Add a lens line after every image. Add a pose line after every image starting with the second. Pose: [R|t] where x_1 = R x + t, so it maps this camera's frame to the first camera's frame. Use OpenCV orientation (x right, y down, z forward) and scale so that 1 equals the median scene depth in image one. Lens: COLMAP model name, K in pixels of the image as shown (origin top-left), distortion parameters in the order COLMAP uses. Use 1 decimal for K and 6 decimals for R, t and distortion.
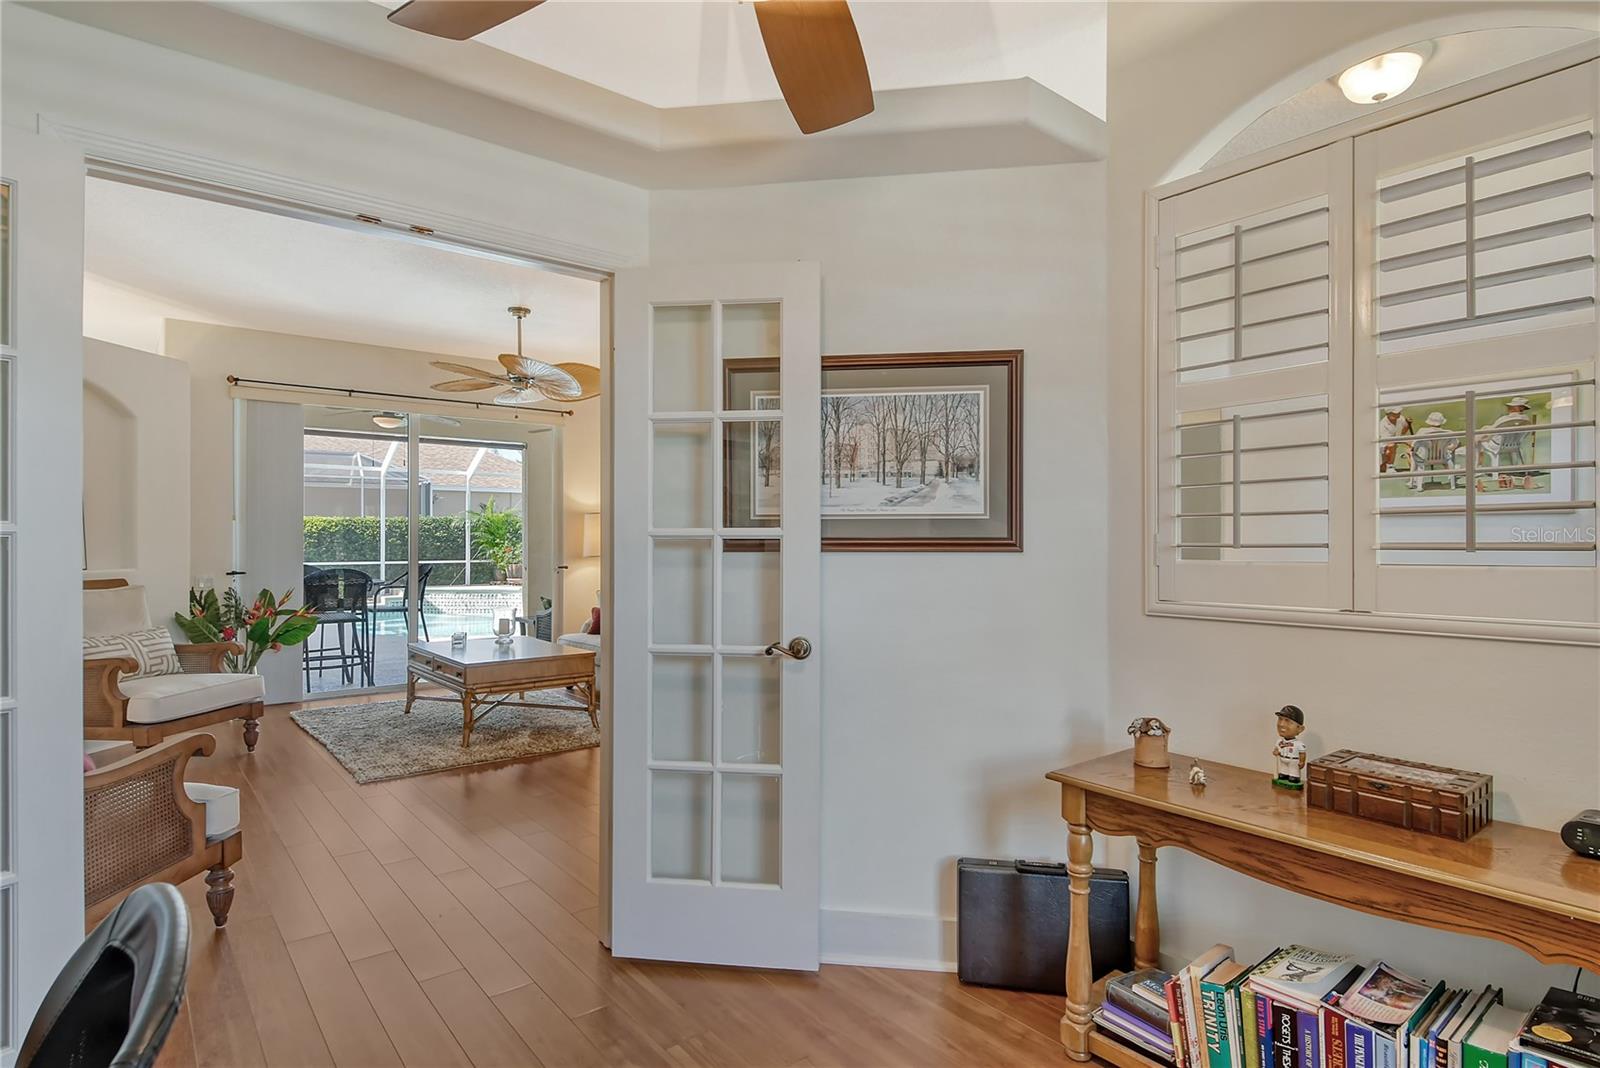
lens RADIAL K [[845.9, 0, 821.1], [0, 845.9, 553.2], [0, 0, 1]] dist [0.024951, -0.023718]
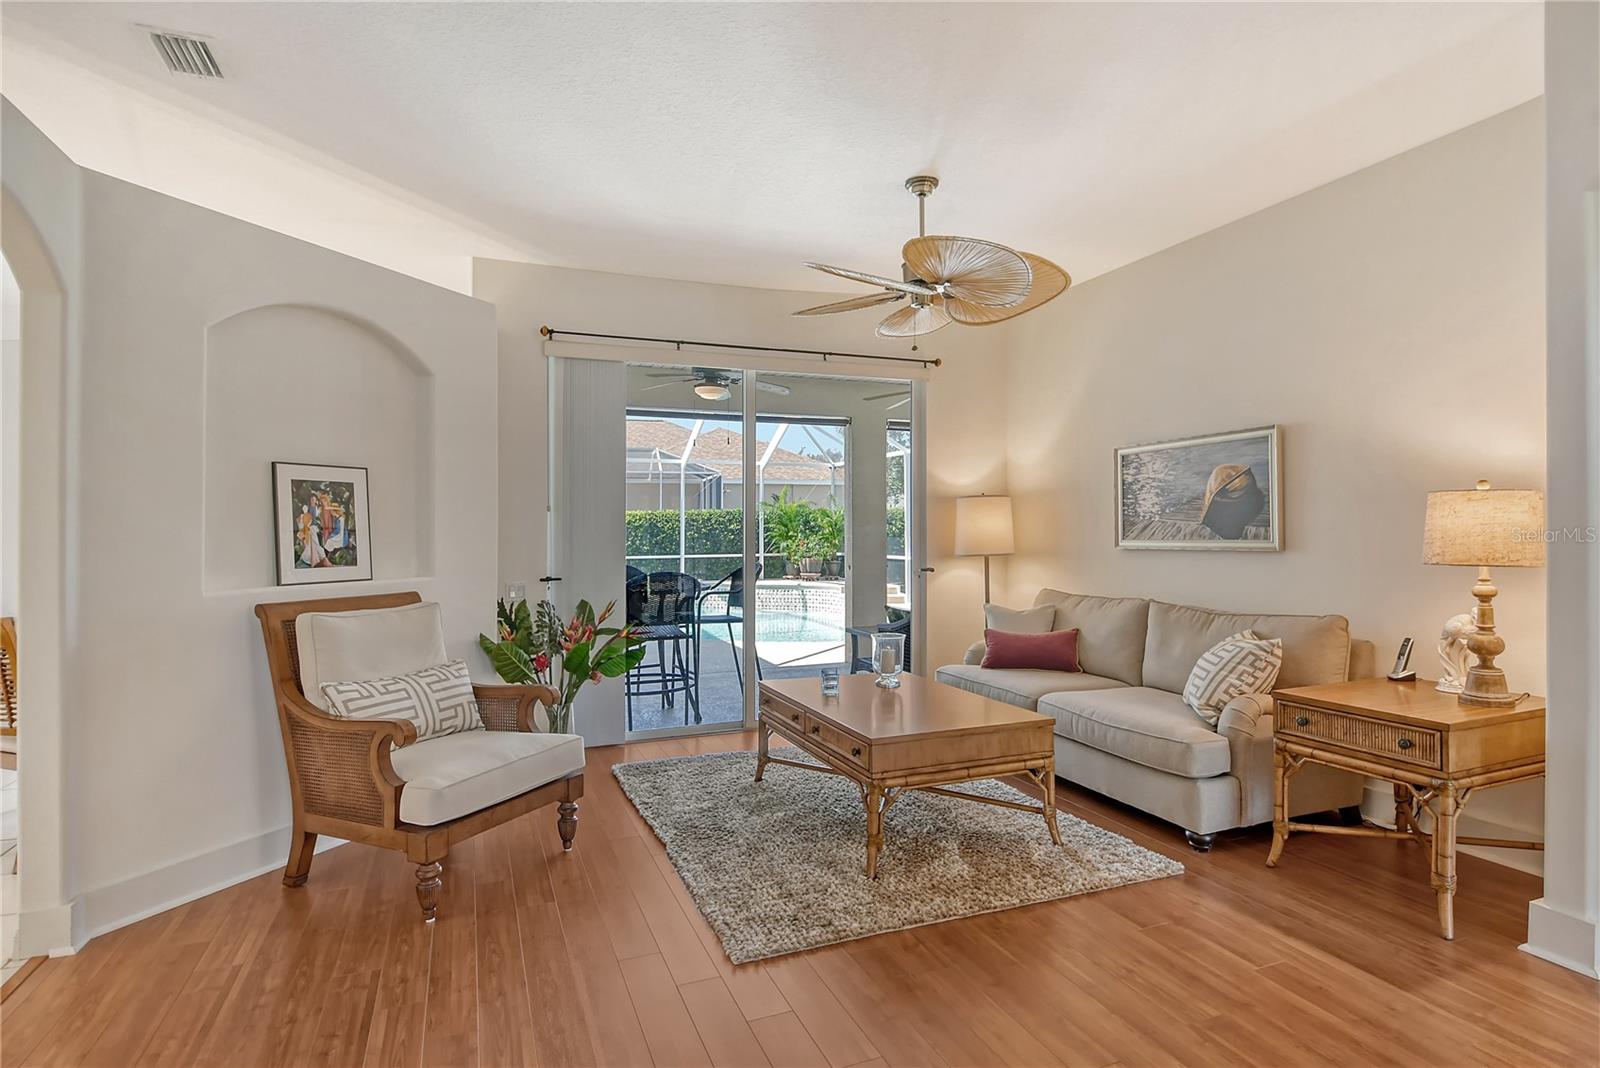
lens RADIAL K [[845.9, 0, 821.2], [0, 845.9, 532.4], [0, 0, 1]] dist [0.024951, -0.023718]
pose [[0.955934, -0.007806, -0.293478, -0.225194], [0.004014, 0.999901, -0.013523, -0.008051], [0.293554, 0.011749, 0.955870, 0.334525]]
